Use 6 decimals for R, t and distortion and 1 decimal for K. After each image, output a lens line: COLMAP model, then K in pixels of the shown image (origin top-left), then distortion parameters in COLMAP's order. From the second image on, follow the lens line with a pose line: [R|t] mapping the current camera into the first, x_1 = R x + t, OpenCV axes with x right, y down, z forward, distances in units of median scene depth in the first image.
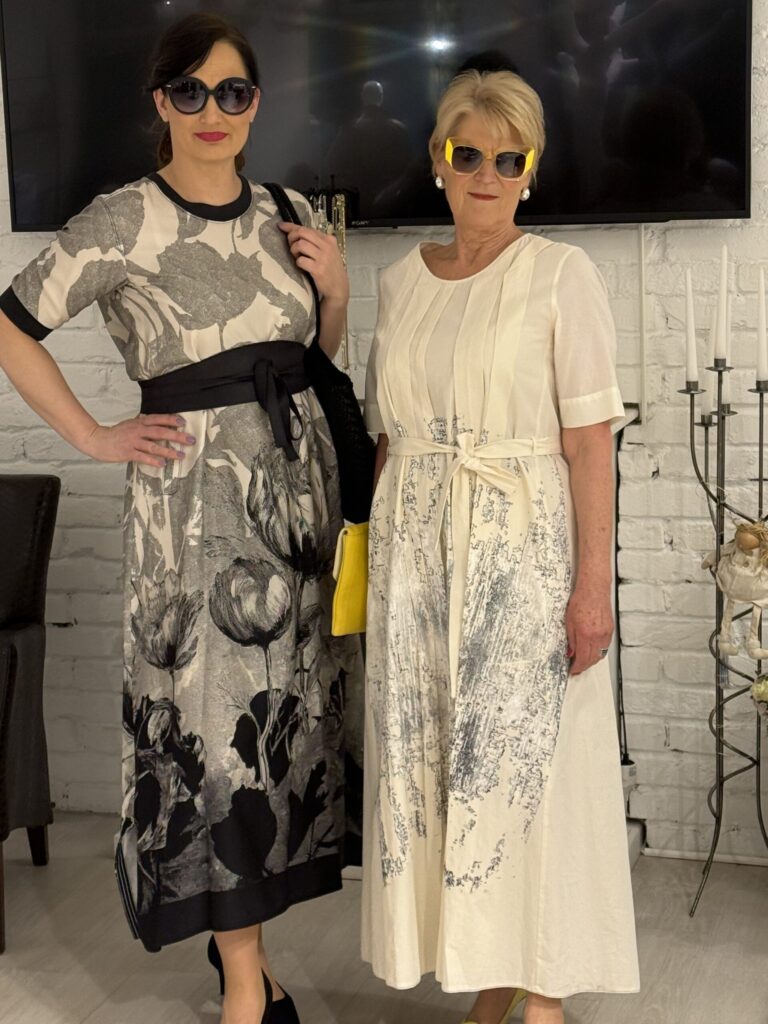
lens RADIAL K [[2094.1, 0, 379.4], [0, 2094.1, 518.5], [0, 0, 1]] dist [0.174123, -0.113494]
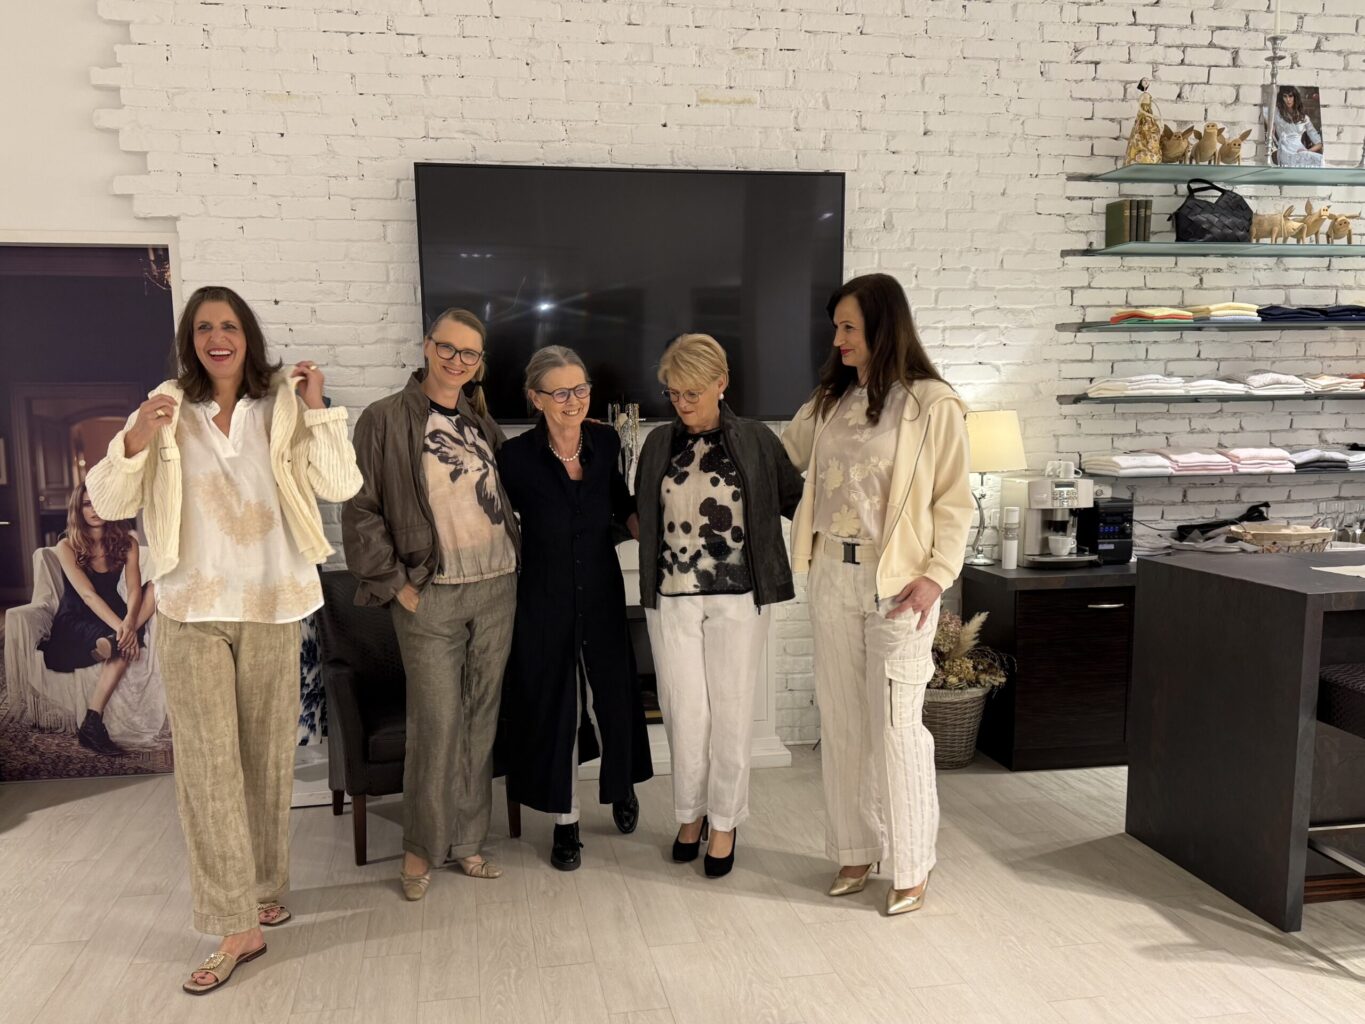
lens RADIAL K [[1154.3, 0, 677.5], [0, 1154.3, 584.7], [0, 0, 1]] dist [0.157696, -0.295946]
pose [[0.889287, -0.050288, 0.454576, -0.451876], [0.065447, 0.997700, -0.017662, 0.025005], [-0.452642, 0.045457, 0.890533, 0.083854]]
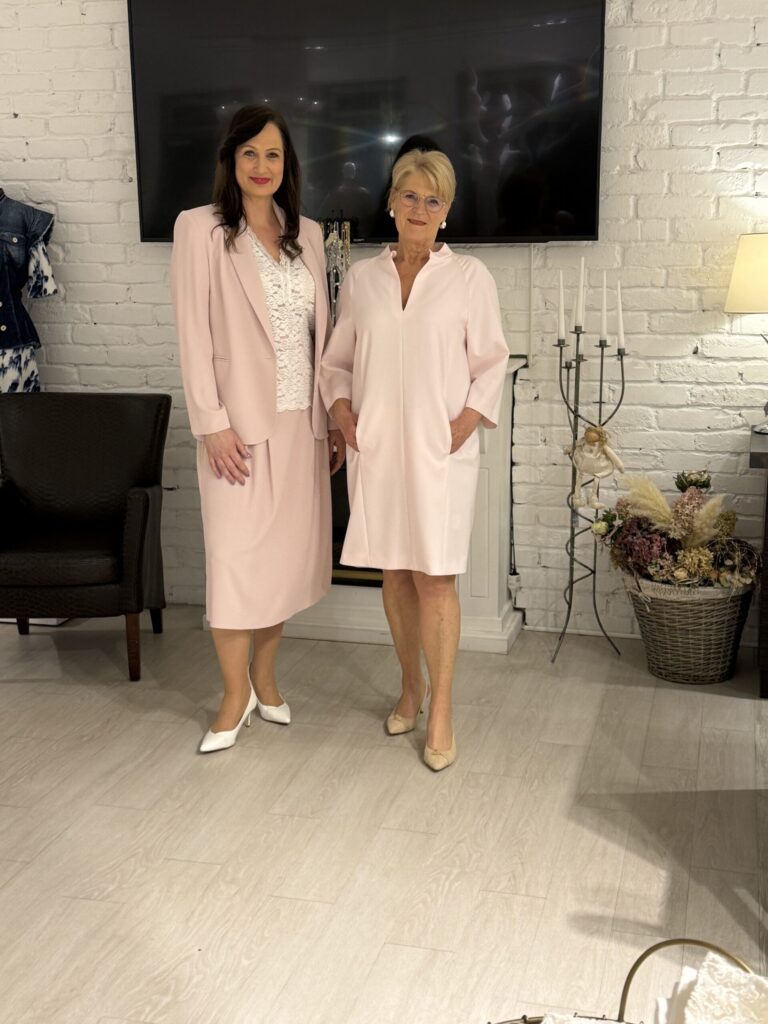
lens RADIAL K [[1344.8, 0, 387.3], [0, 1344.8, 514.1], [0, 0, 1]] dist [0.236320, -0.537915]
pose [[0.999281, 0.012325, 0.035857, -0.022274], [-0.013845, 0.999002, 0.042455, 0.026122], [-0.035298, -0.042921, 0.998455, -0.057069]]
